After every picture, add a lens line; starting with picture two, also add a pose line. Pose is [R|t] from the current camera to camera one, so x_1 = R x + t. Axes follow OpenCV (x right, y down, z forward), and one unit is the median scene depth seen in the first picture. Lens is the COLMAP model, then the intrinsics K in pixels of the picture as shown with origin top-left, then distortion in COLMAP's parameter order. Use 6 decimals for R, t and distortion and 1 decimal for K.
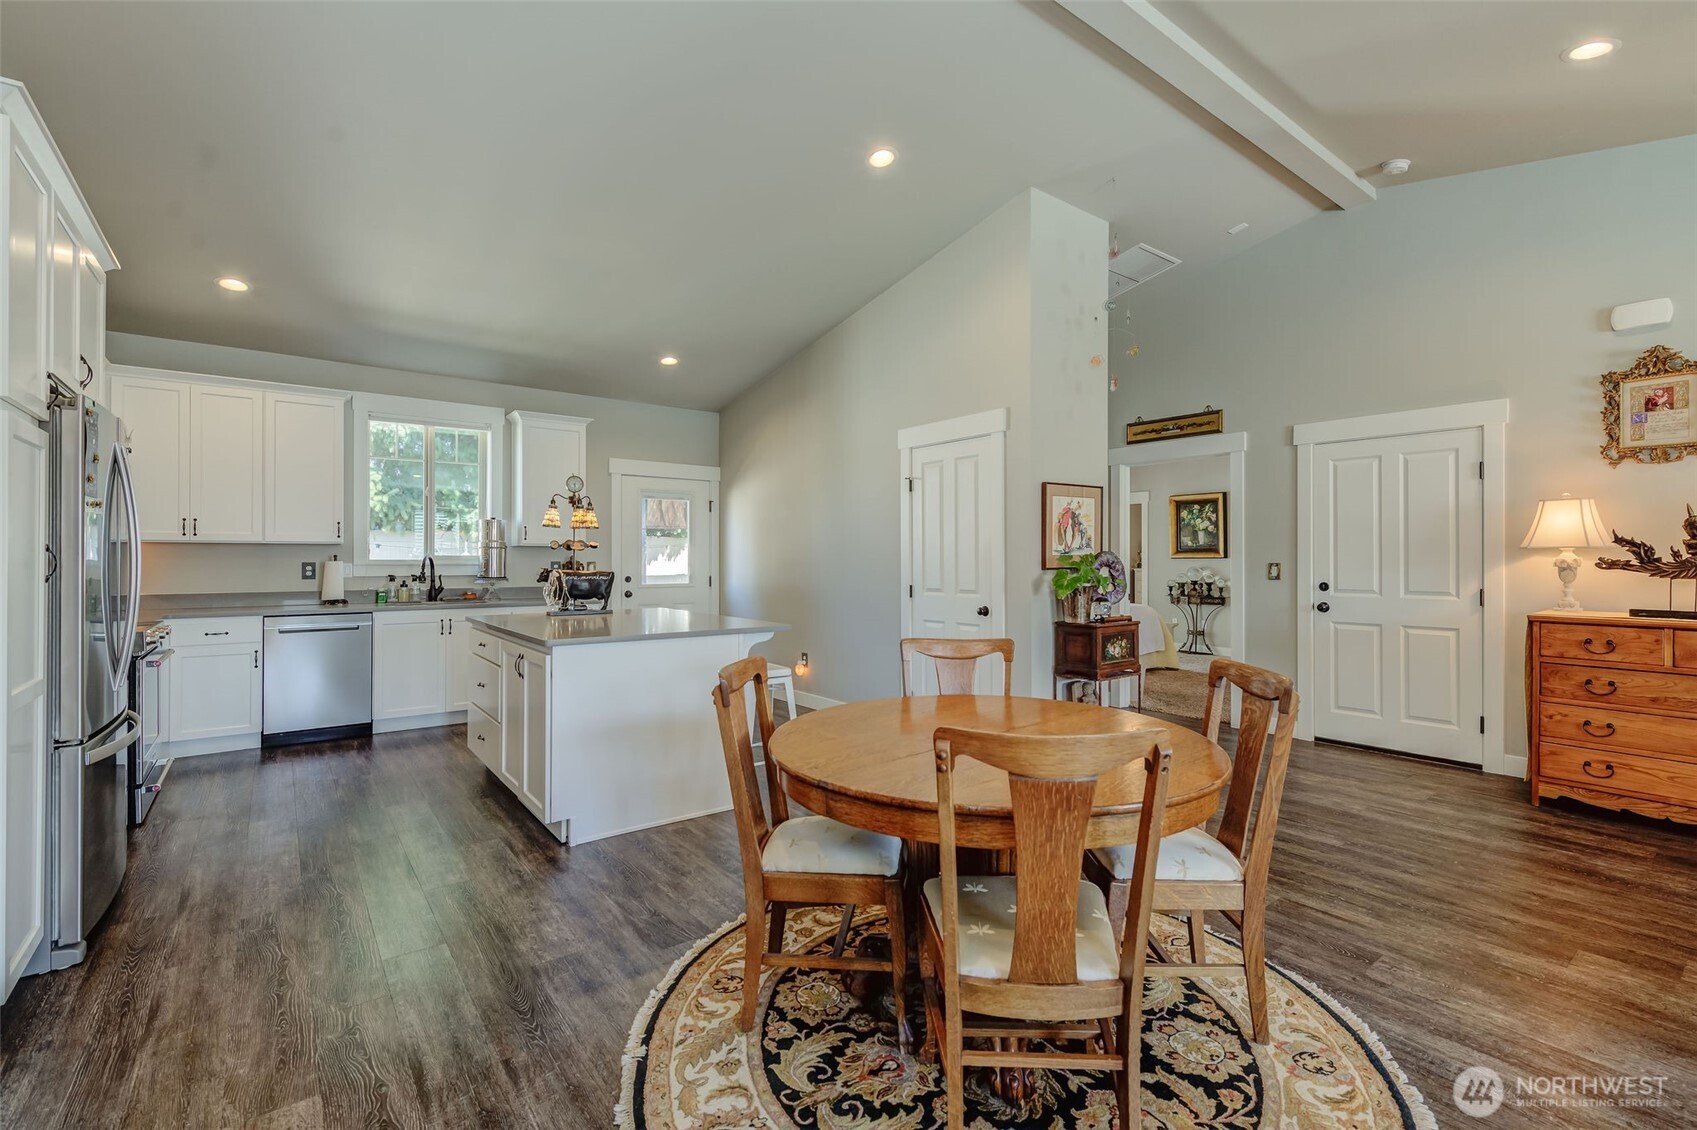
lens RADIAL K [[752.2, 0, 855.6], [0, 752.2, 555.3], [0, 0, 1]] dist [0.002864, -0.000579]
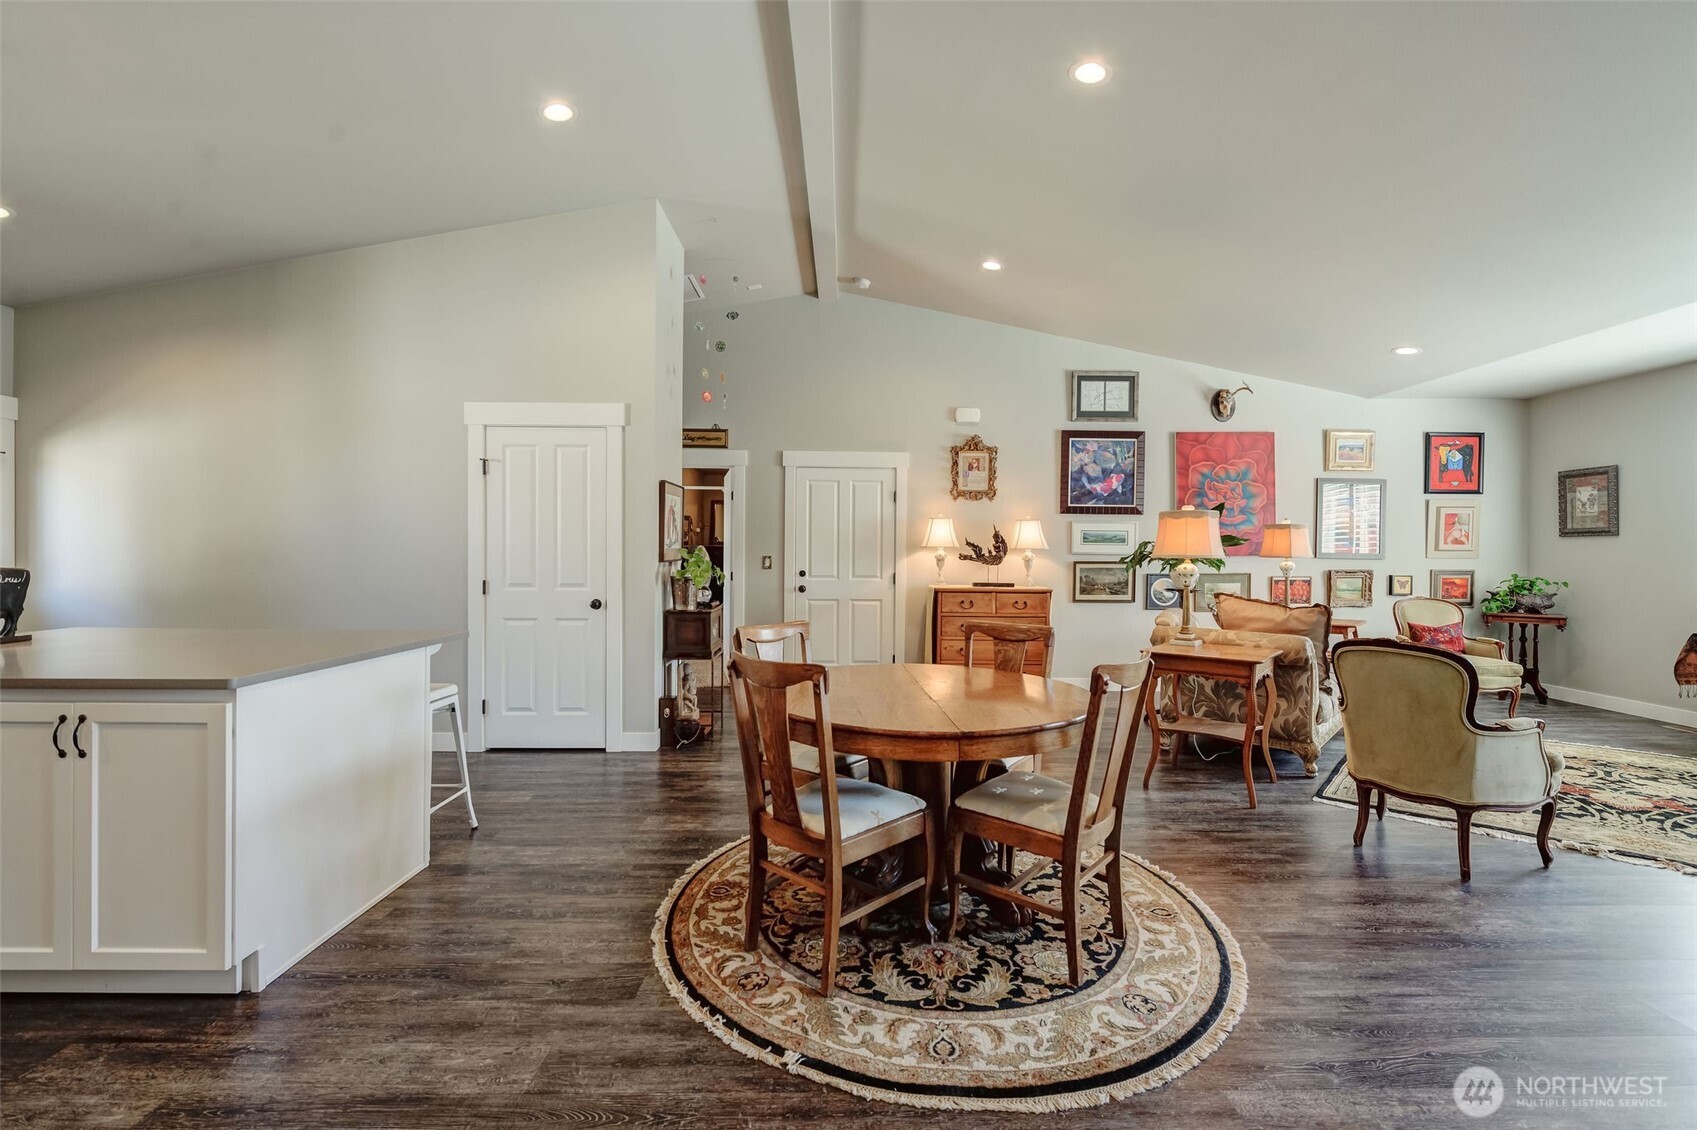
lens RADIAL K [[730.4, 0, 858.6], [0, 730.4, 558.4], [0, 0, 1]] dist [-0.000439, -0.000439]
pose [[0.599623, -0.001307, 0.800281, -0.410814], [-0.010487, 0.999900, 0.009491, 0.001091], [-0.800214, -0.014083, 0.599550, 0.153792]]
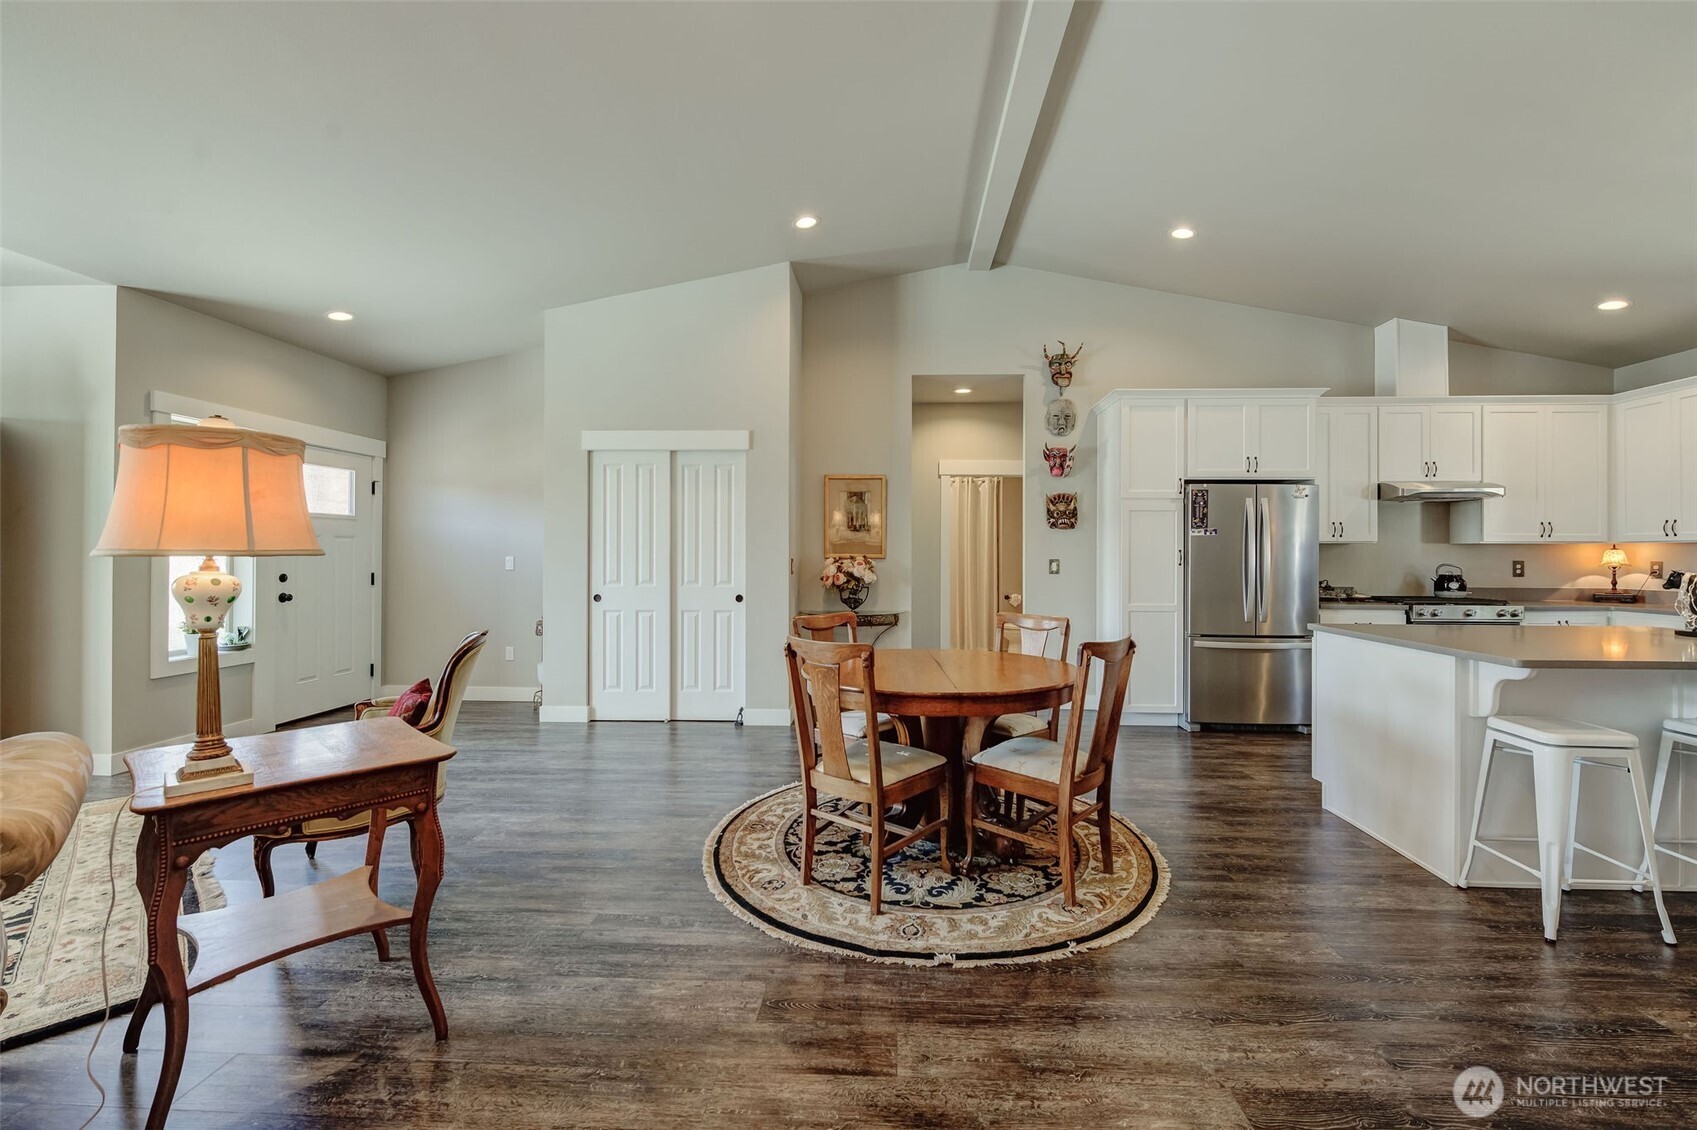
lens RADIAL K [[709.7, 0, 868.8], [0, 709.7, 550.1], [0, 0, 1]] dist [-0.000702, -0.000492]
pose [[-0.646219, -0.008722, -0.763103, 0.642083], [-0.002373, 0.999953, -0.009419, 0.005918], [0.763149, -0.004276, -0.646209, 0.841973]]
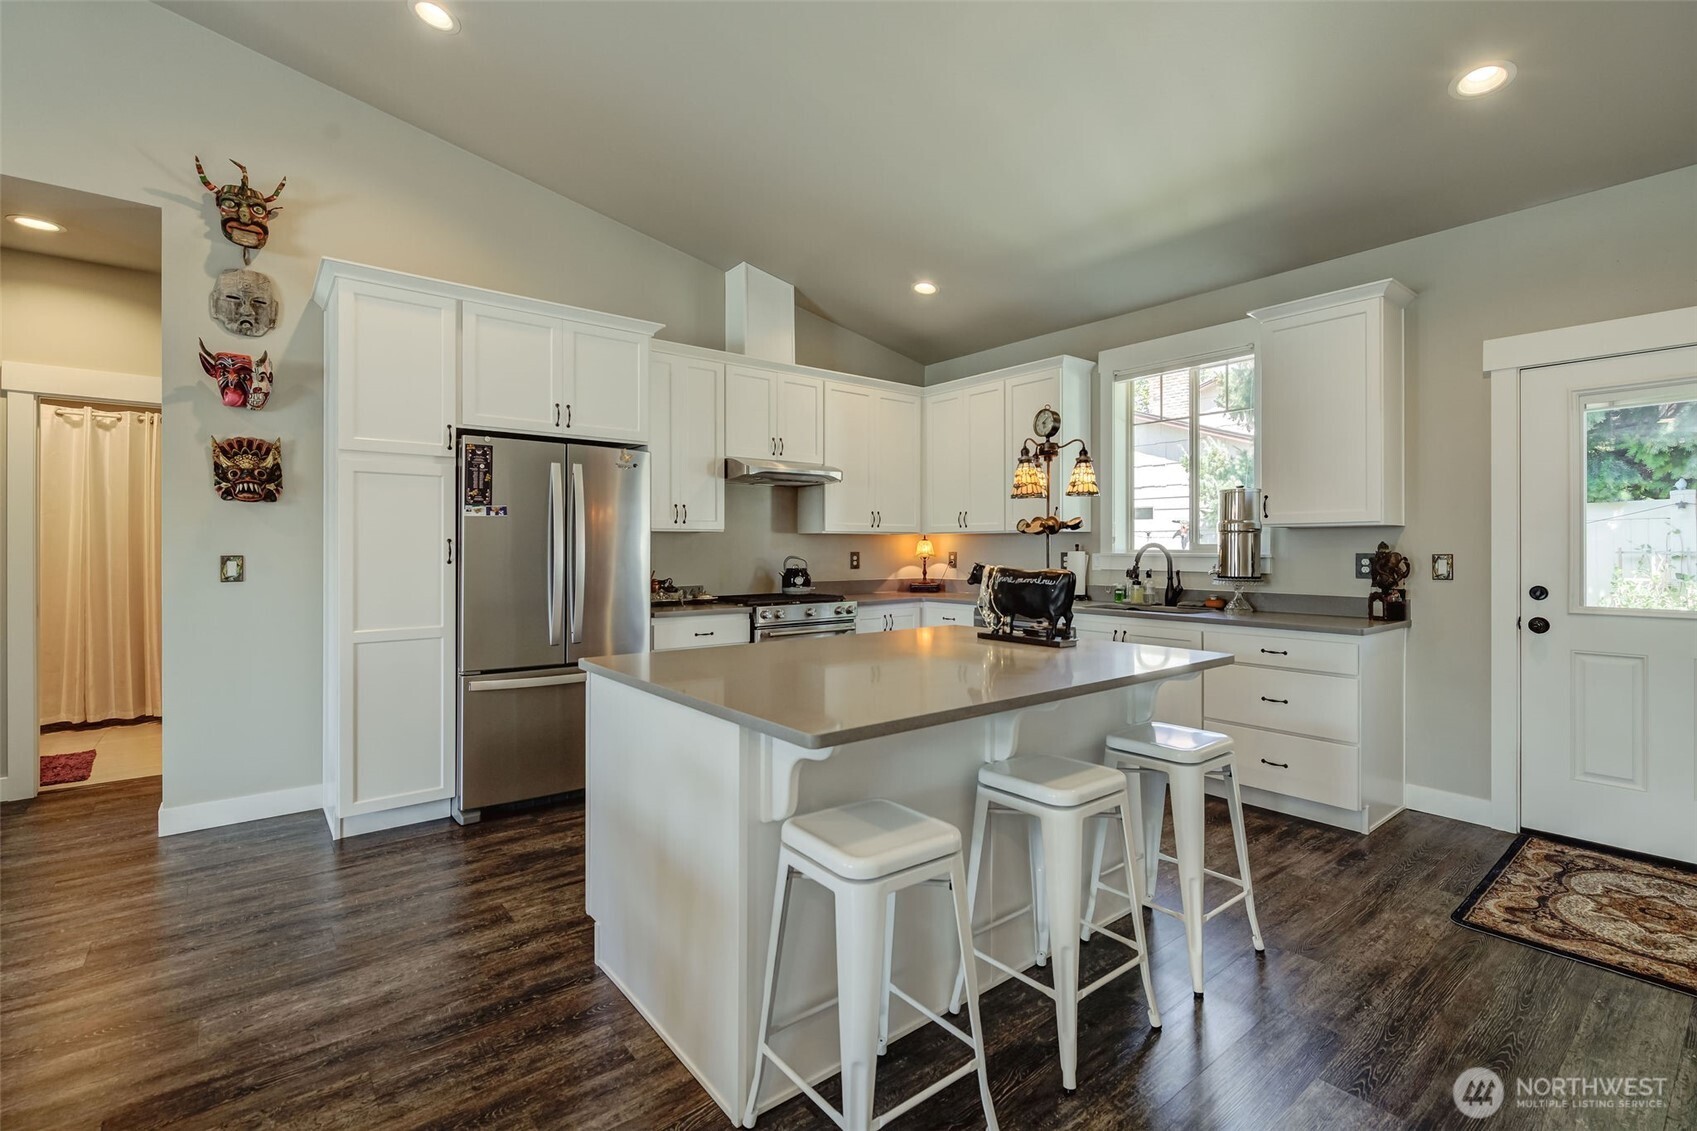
lens RADIAL K [[764.1, 0, 856.7], [0, 764.1, 548.3], [0, 0, 1]] dist [0.002656, -0.000040]
pose [[0.024050, -0.001371, -0.999710, 0.237814], [0.003389, 0.999993, -0.001290, 0.005751], [0.999705, -0.003357, 0.024055, 0.879589]]
